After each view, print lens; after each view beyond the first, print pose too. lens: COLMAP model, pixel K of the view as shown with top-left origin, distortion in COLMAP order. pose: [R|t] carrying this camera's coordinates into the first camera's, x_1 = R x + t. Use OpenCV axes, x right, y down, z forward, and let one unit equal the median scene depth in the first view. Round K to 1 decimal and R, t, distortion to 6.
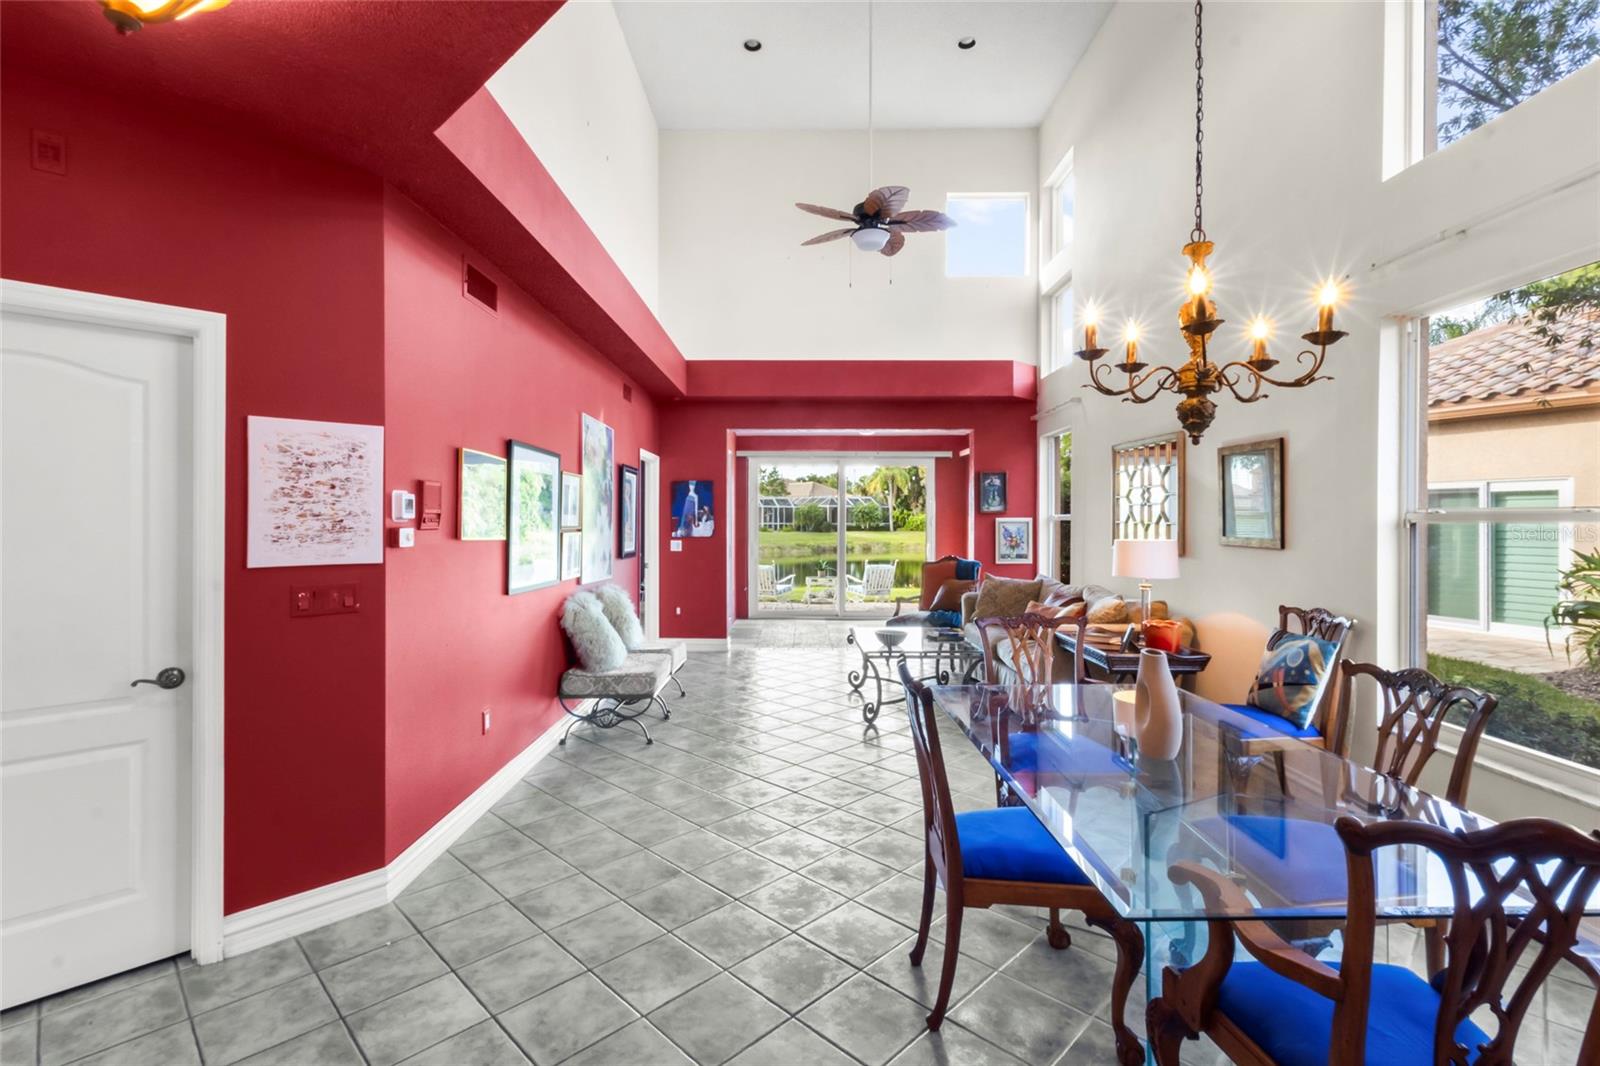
lens RADIAL K [[737.2, 0, 800.1], [0, 737.2, 524.4], [0, 0, 1]] dist [0.000973, 0.000097]
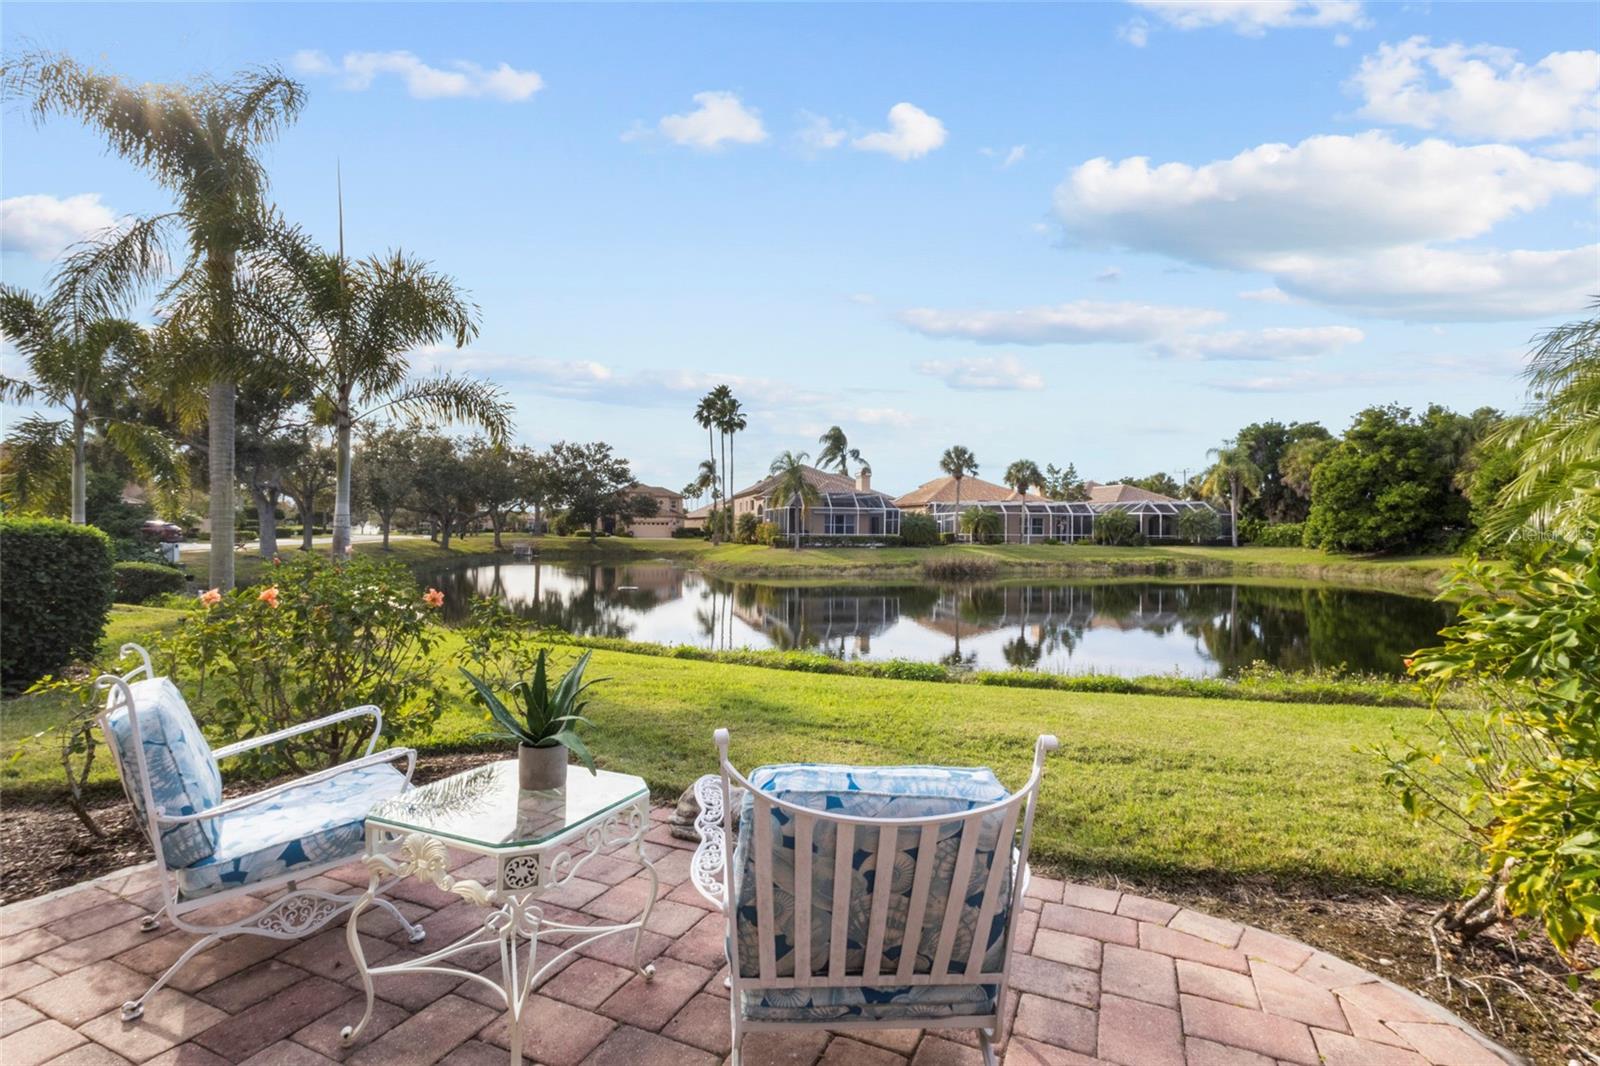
lens RADIAL K [[735.2, 0, 792.8], [0, 735.2, 526.3], [0, 0, 1]] dist [0.002522, 0.000306]
pose [[0.912320, 0.003451, -0.409464, 0.218812], [-0.009689, 0.999866, -0.013161, 0.031740], [0.409363, 0.015974, 0.912232, 1.428050]]
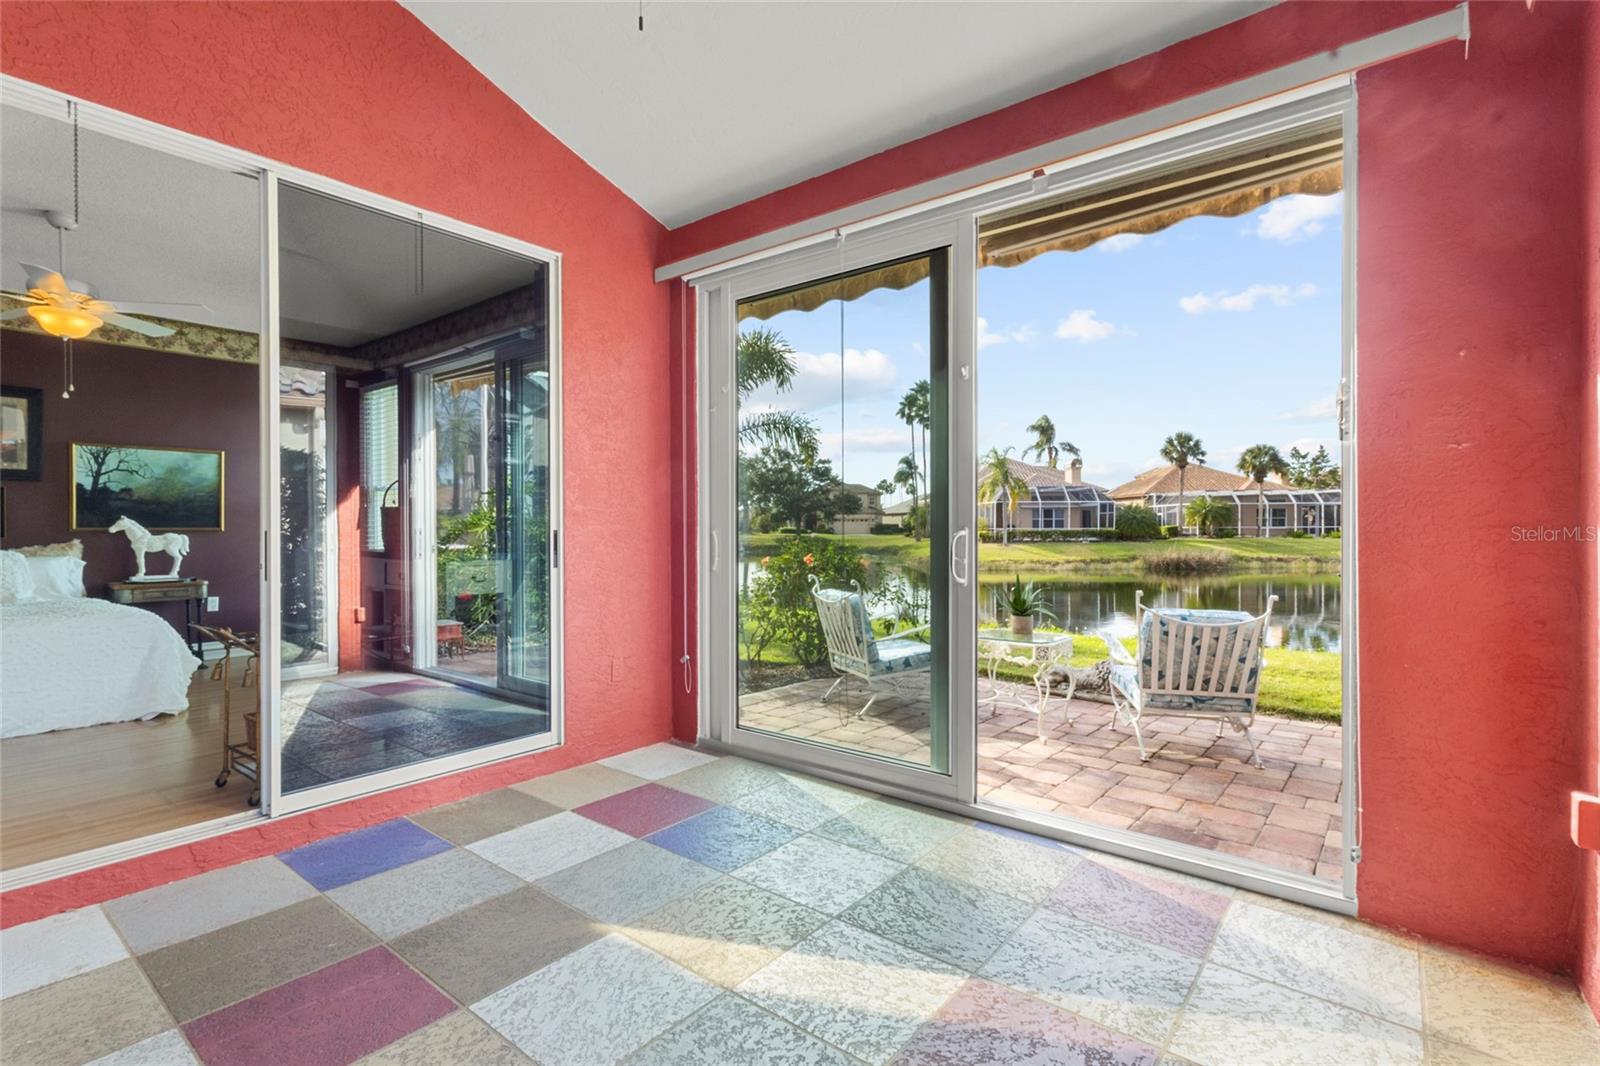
lens RADIAL K [[750.3, 0, 797.2], [0, 750.3, 530.2], [0, 0, 1]] dist [0.004196, 0.000178]
pose [[0.783172, -0.000602, -0.621805, 0.260129], [-0.000565, 0.999998, -0.001680, 0.038771], [0.621805, 0.001667, 0.783170, 1.073746]]
